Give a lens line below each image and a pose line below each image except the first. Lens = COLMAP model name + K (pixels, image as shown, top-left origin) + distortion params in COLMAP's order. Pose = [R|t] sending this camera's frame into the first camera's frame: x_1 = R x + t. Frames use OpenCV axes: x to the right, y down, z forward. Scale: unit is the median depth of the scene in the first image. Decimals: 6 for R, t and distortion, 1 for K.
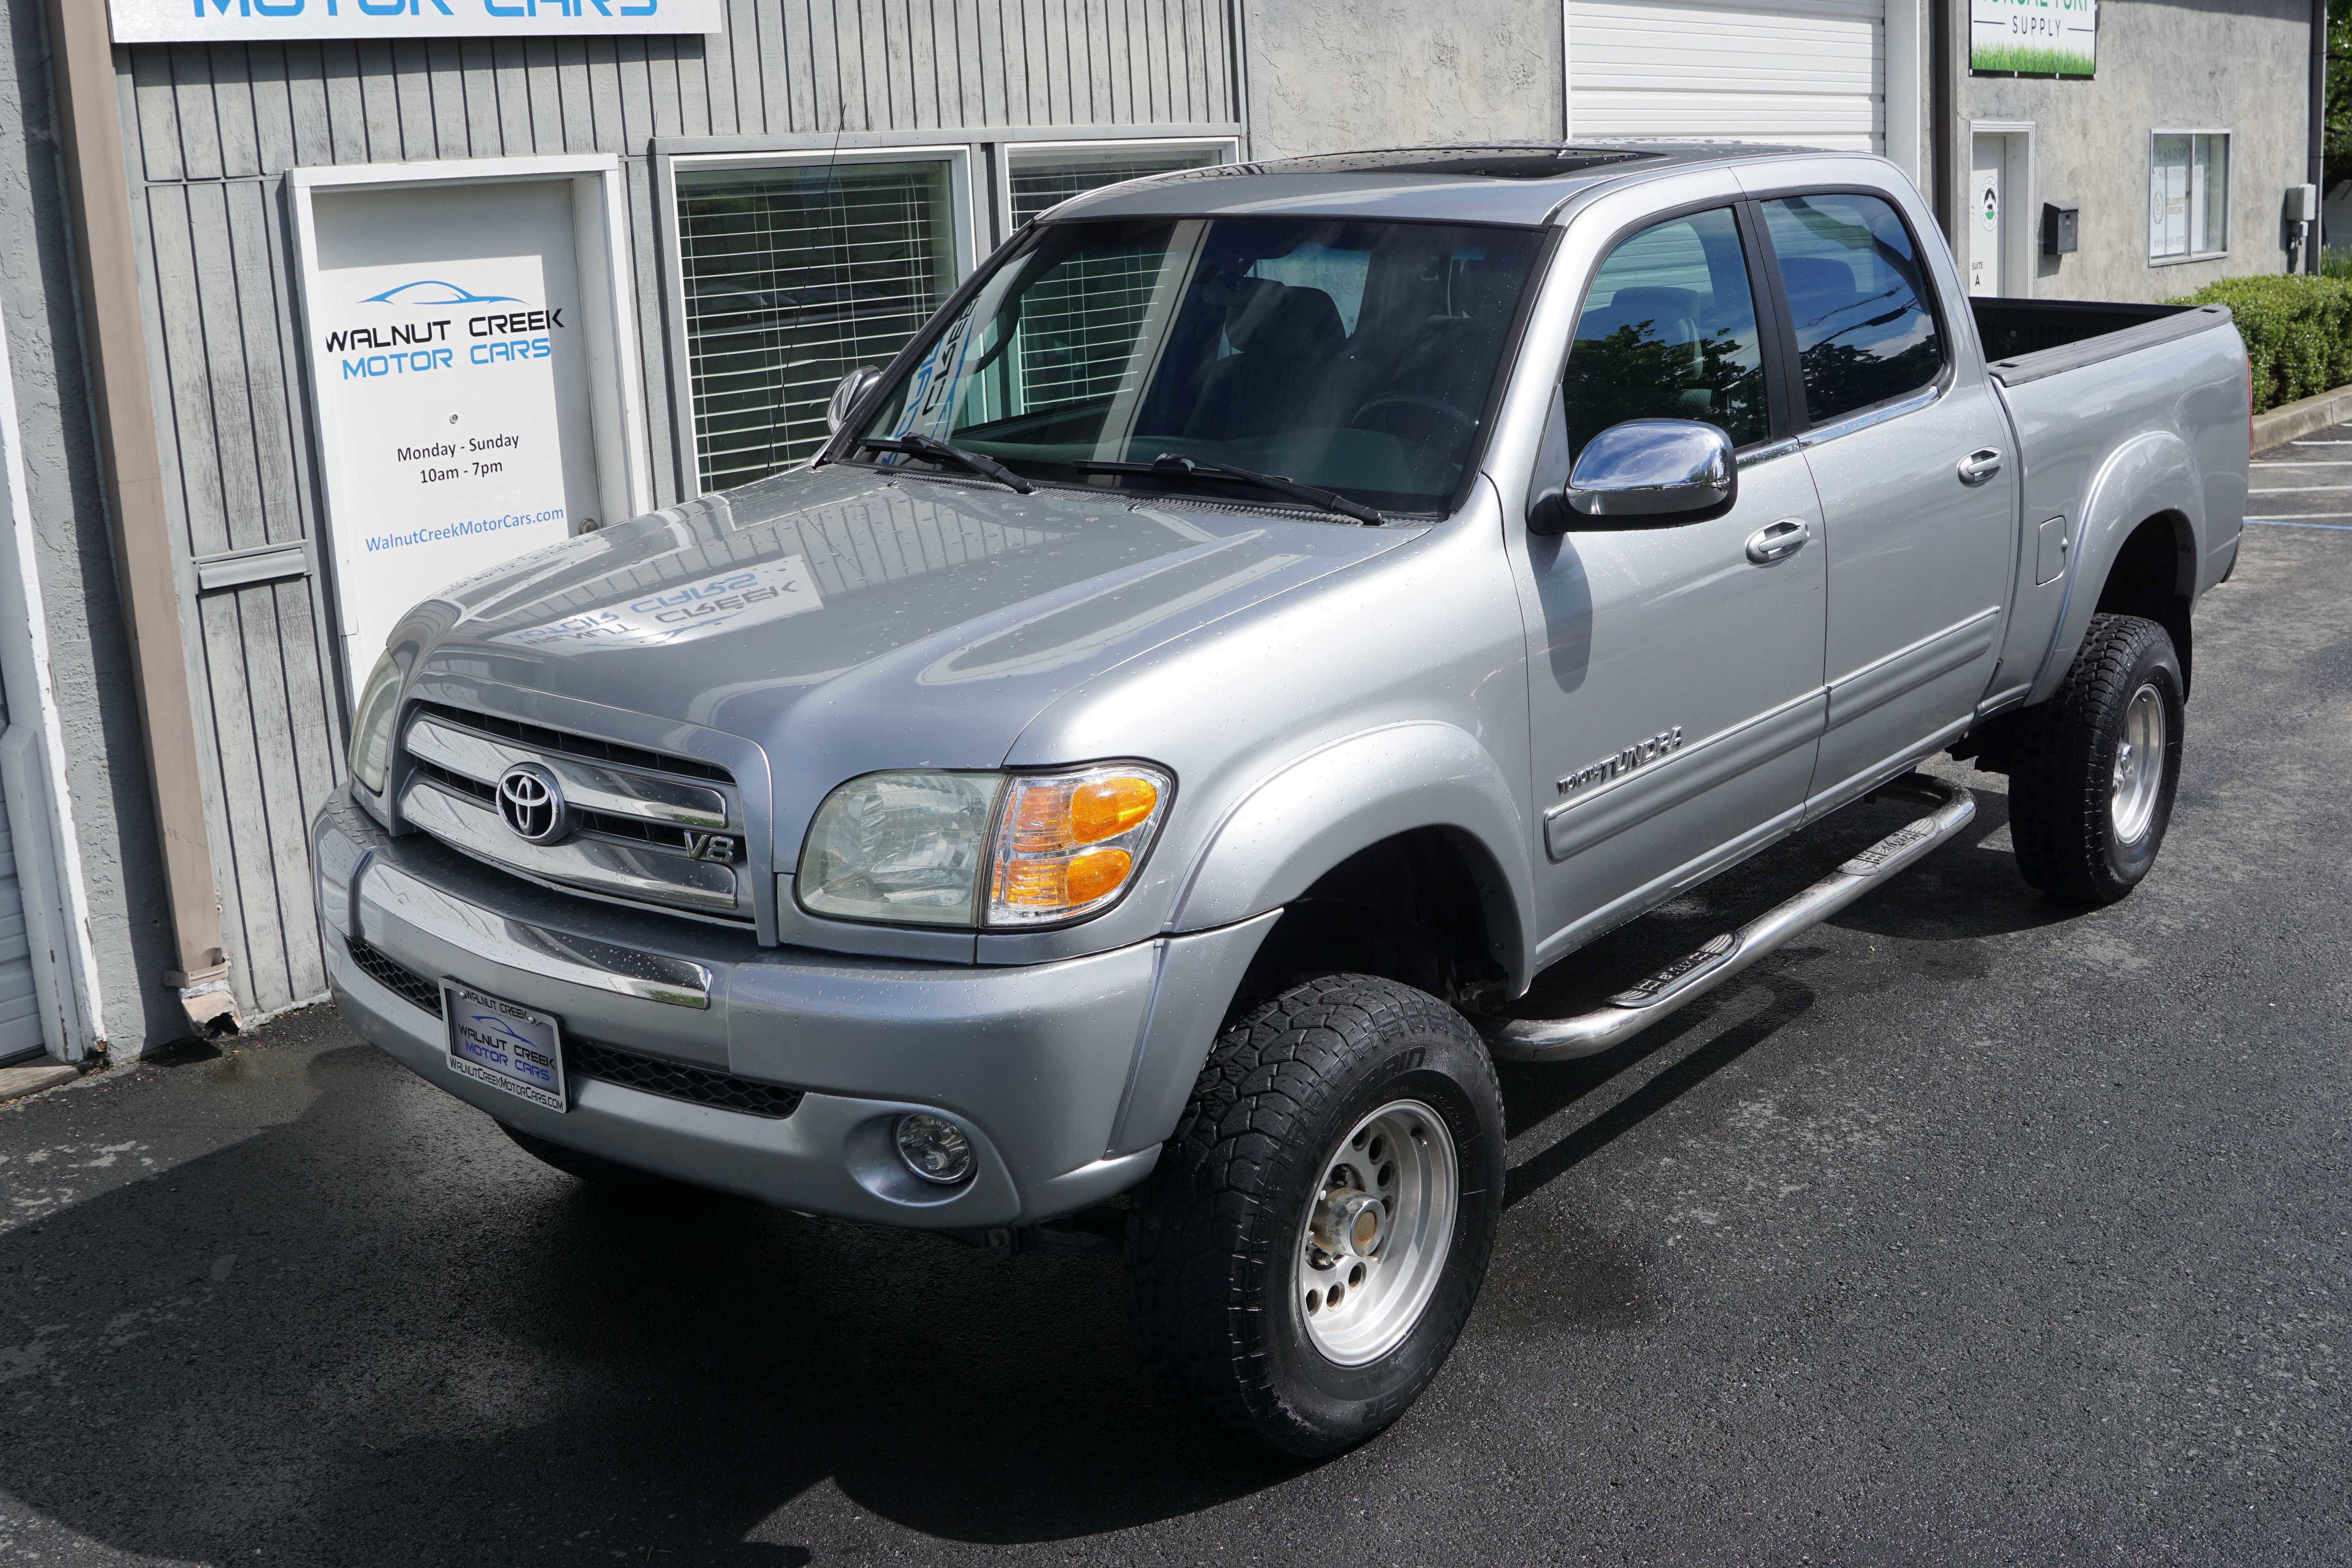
lens RADIAL K [[2470.1, 0, 1190.8], [0, 2470.1, 789.1], [0, 0, 1]] dist [-0.152682, 0.097940]
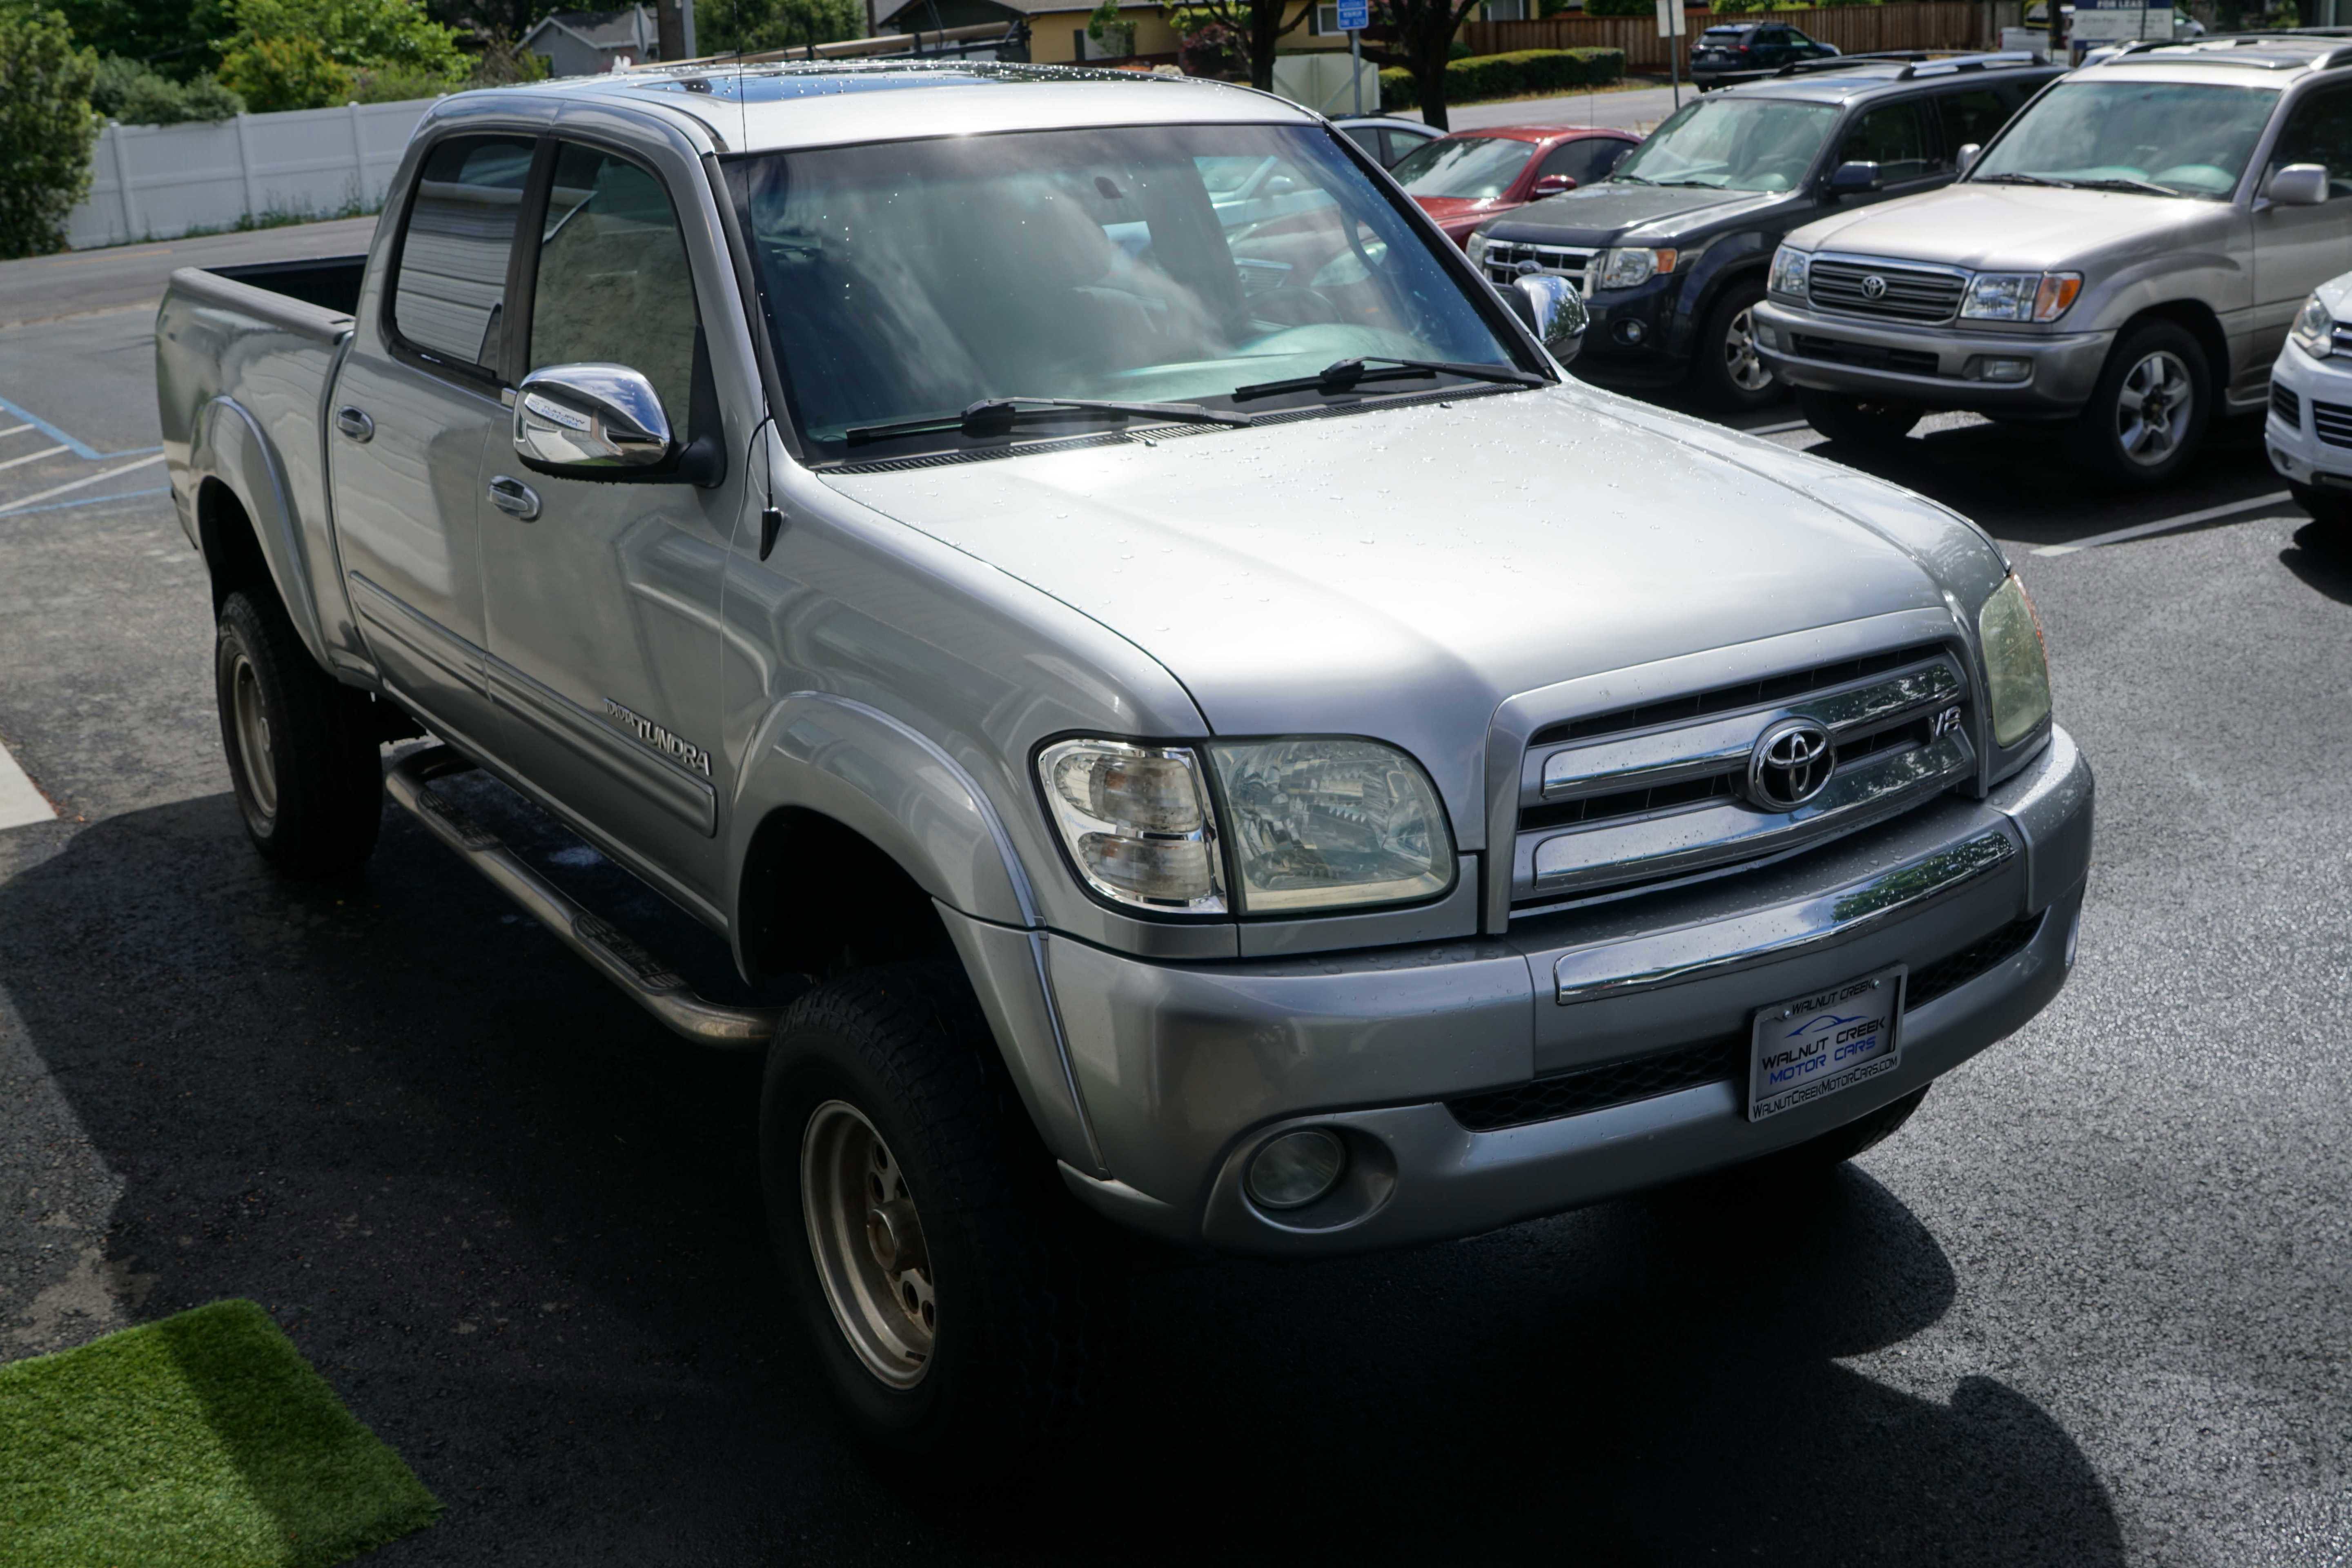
lens RADIAL K [[2466.6, 0, 1177.1], [0, 2466.6, 791.3], [0, 0, 1]] dist [-0.149078, 0.090012]
pose [[0.288504, -0.265903, 0.919816, -0.720764], [0.269106, 0.944460, 0.188621, -0.131881], [-0.918884, 0.193110, 0.344036, 0.575229]]
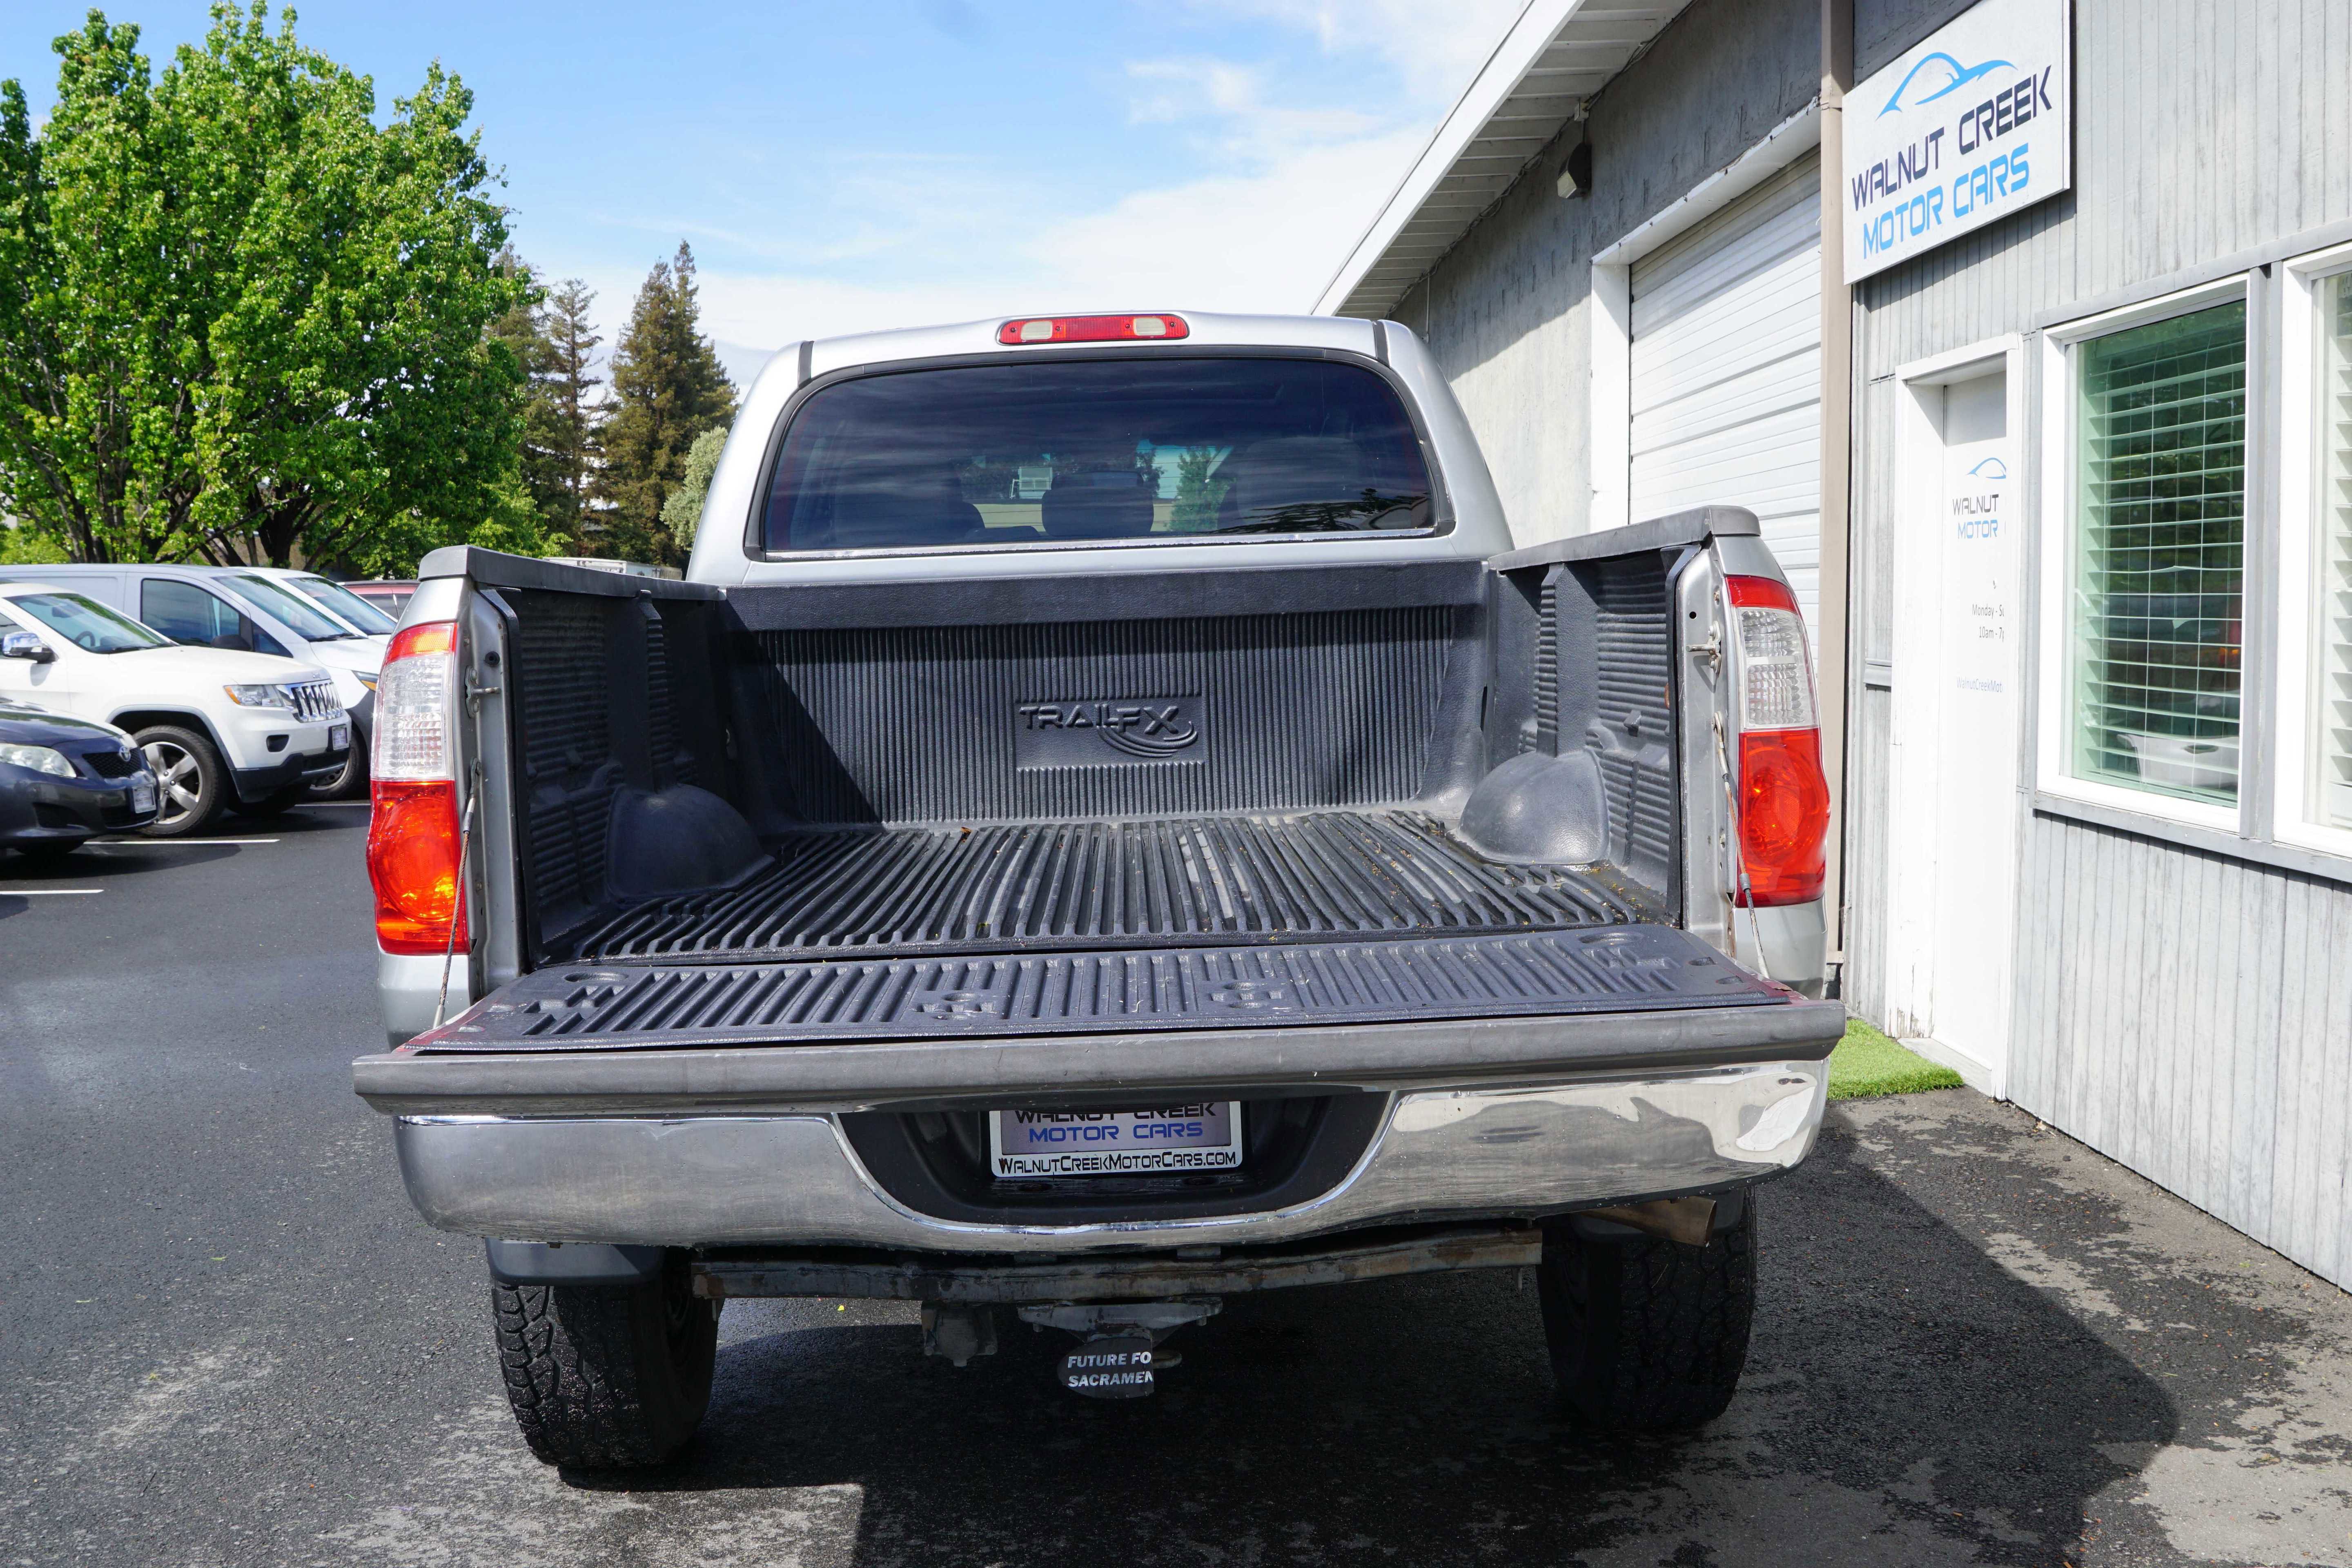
lens RADIAL K [[2472.3, 0, 1192.5], [0, 2472.3, 790.6], [0, 0, 1]] dist [-0.156024, 0.108628]
pose [[-0.753571, 0.102258, -0.649365, 0.750424], [-0.118584, 0.950475, 0.287289, -0.367341], [0.646583, 0.293497, -0.704124, 1.714565]]
